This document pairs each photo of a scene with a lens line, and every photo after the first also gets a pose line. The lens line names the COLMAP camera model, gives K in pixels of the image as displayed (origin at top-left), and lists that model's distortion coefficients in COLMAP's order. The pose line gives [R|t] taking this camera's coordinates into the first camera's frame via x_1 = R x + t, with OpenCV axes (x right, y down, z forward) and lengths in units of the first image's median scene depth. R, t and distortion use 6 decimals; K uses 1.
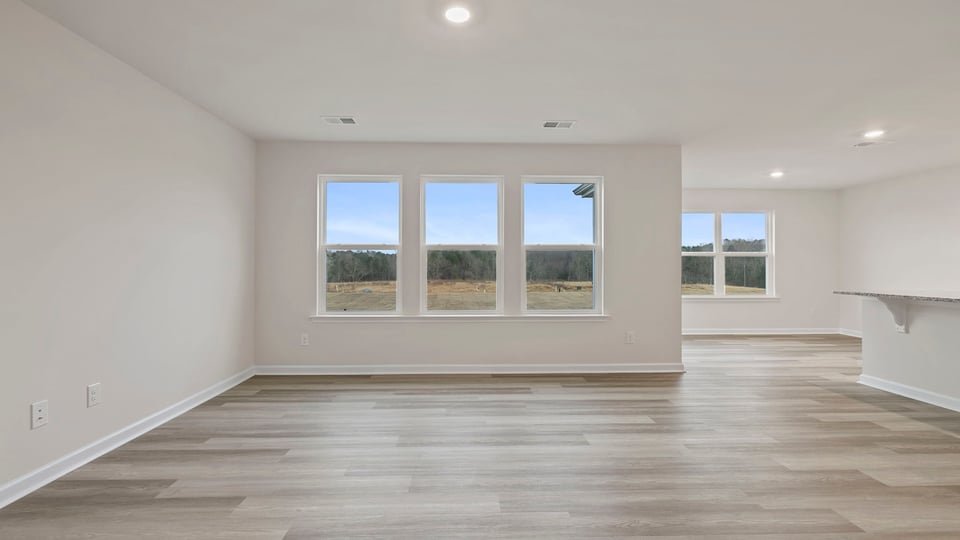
lens RADIAL K [[413.0, 0, 477.4], [0, 413.0, 270.1], [0, 0, 1]] dist [0.012738, -0.000195]
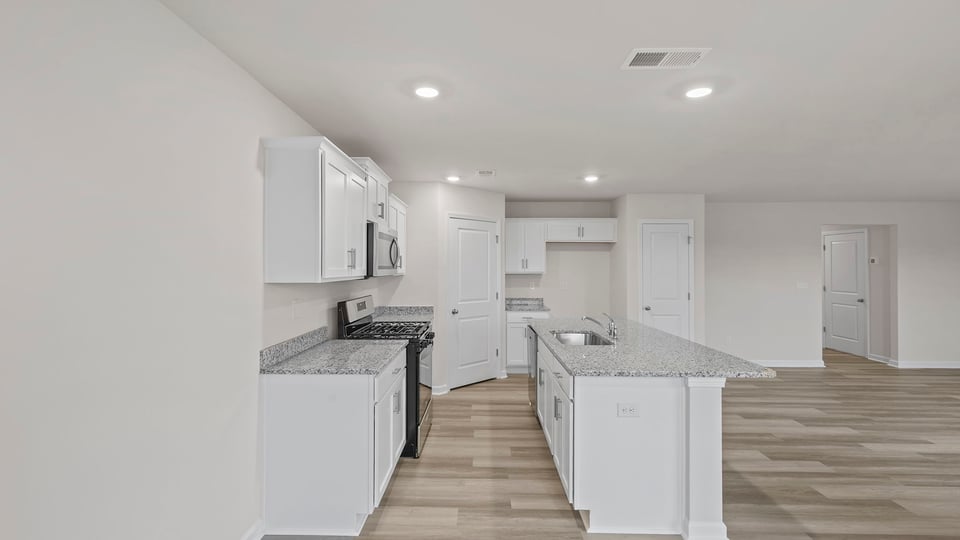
lens RADIAL K [[424.2, 0, 475.3], [0, 424.2, 261.2], [0, 0, 1]] dist [0.001775, 0.001277]
pose [[-0.998334, -0.002872, 0.057632, 1.293557], [-0.003379, 0.999956, -0.008710, -0.095995], [-0.057605, -0.008891, -0.998300, 1.685709]]
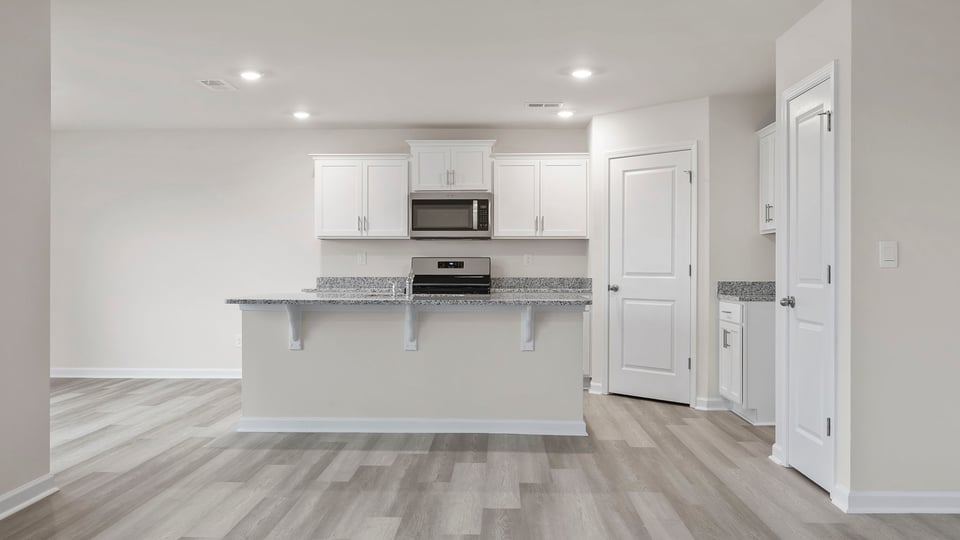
lens RADIAL K [[826.4, 0, 470.9], [0, 826.4, 264.6], [0, 0, 1]] dist [0.007778, 0.000608]
pose [[0.079416, 0.000398, 0.996841, -0.444426], [0.004775, 0.999988, -0.000780, -0.002683], [-0.996830, 0.004821, 0.079413, 0.545735]]
